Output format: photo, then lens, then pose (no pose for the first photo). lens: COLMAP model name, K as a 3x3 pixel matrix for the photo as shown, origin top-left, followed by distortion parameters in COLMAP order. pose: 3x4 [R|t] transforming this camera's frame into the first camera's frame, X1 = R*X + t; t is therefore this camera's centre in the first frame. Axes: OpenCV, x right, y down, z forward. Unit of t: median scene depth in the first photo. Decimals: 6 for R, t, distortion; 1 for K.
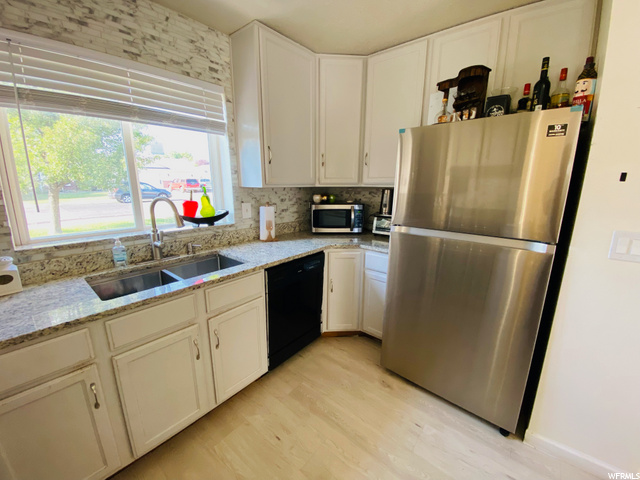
lens RADIAL K [[261.4, 0, 316.3], [0, 261.4, 247.9], [0, 0, 1]] dist [-0.020674, -0.001192]
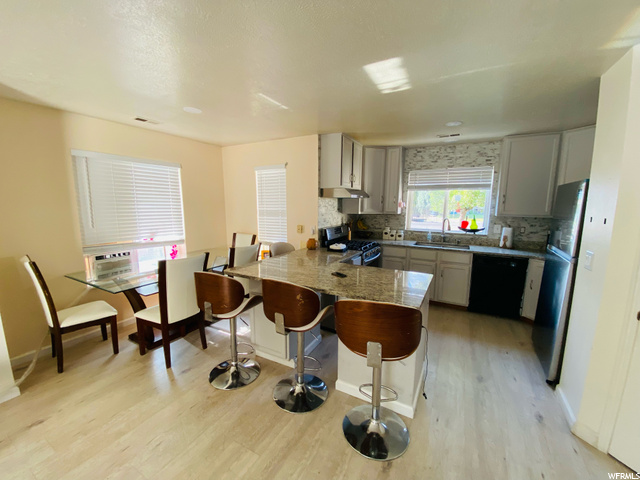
lens RADIAL K [[261.4, 0, 319.0], [0, 261.4, 242.1], [0, 0, 1]] dist [-0.020674, -0.001192]
pose [[0.202453, 0.134300, -0.970039, 1.385761], [-0.248909, 0.965078, 0.081665, 0.116186], [0.947131, 0.224919, 0.228812, -0.605920]]
